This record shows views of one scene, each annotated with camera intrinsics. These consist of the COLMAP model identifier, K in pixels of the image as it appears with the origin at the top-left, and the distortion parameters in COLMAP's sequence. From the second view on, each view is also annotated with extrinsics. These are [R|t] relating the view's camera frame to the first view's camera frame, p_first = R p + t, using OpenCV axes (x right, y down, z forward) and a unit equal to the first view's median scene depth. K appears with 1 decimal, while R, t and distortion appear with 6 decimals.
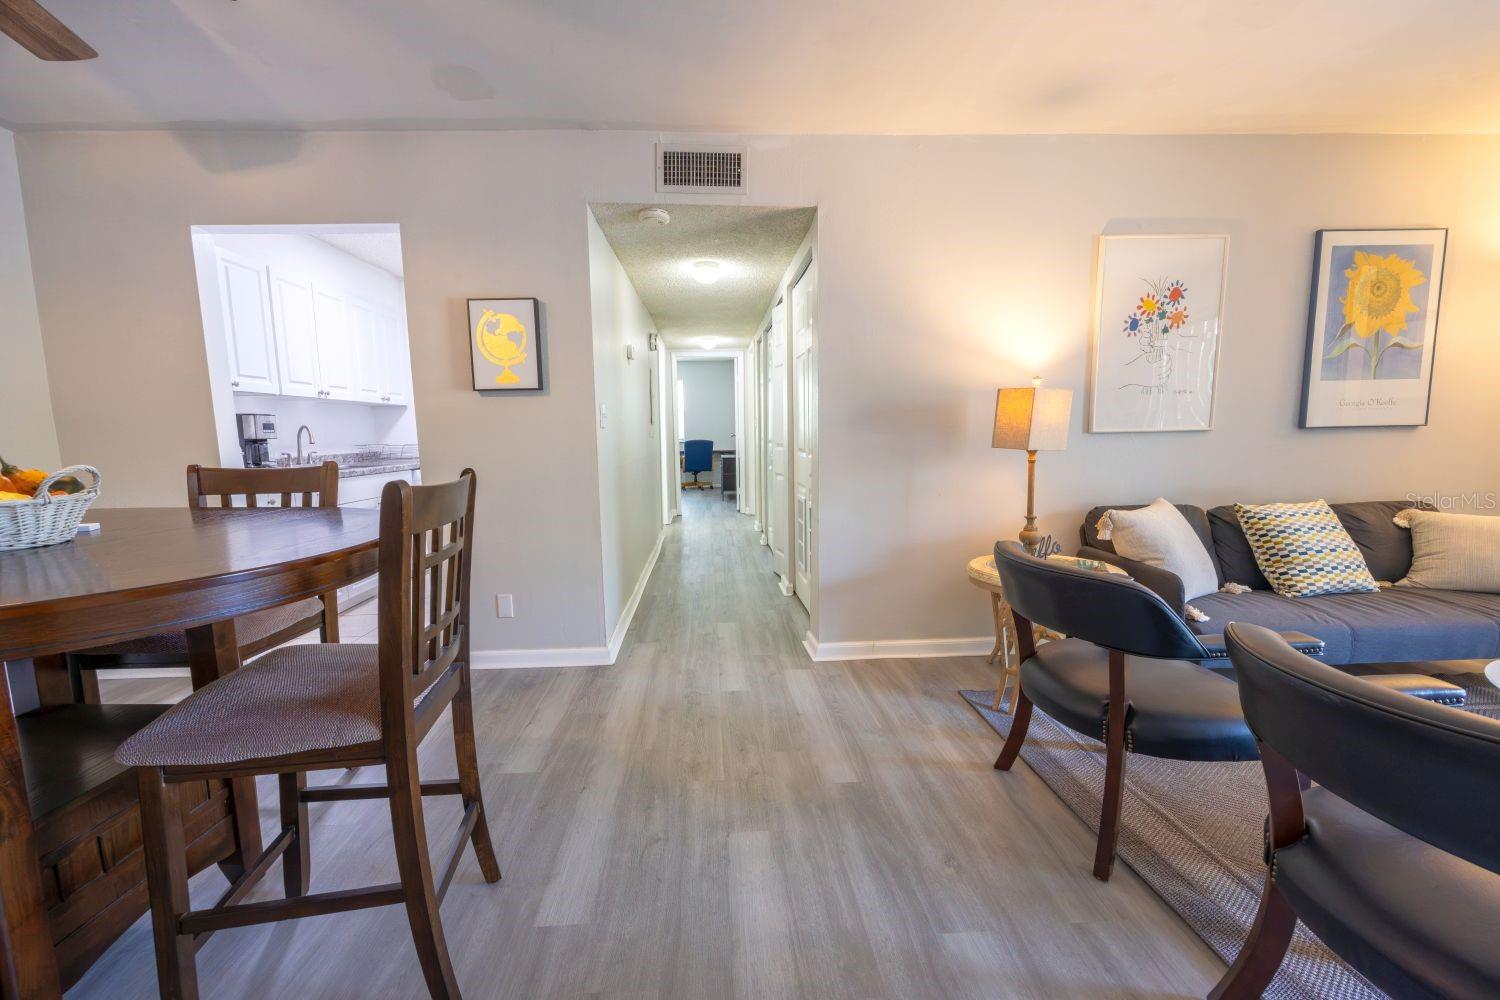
lens RADIAL K [[580.5, 0, 716.9], [0, 580.5, 500.6], [0, 0, 1]] dist [-0.001549, -0.000017]
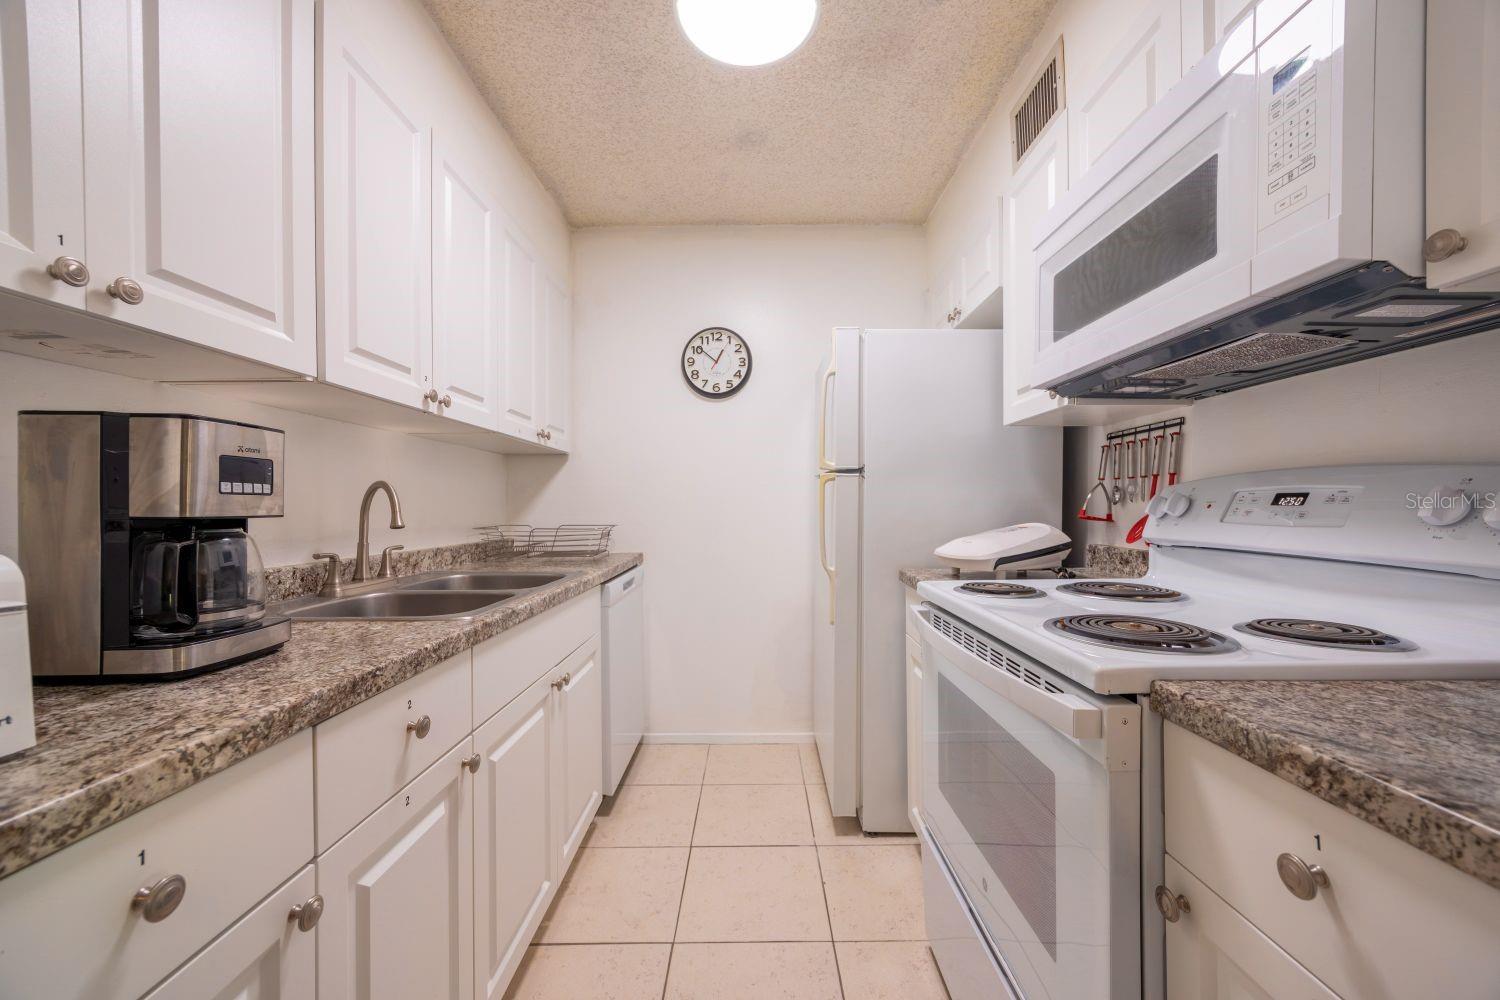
lens RADIAL K [[574.1, 0, 753.4], [0, 574.1, 504.3], [0, 0, 1]] dist [-0.000840, 0.000103]
pose [[0.999456, 0.012485, -0.030533, -0.657188], [-0.016143, 0.992316, -0.122672, -0.103265], [0.028767, 0.123098, 0.991977, 0.917414]]
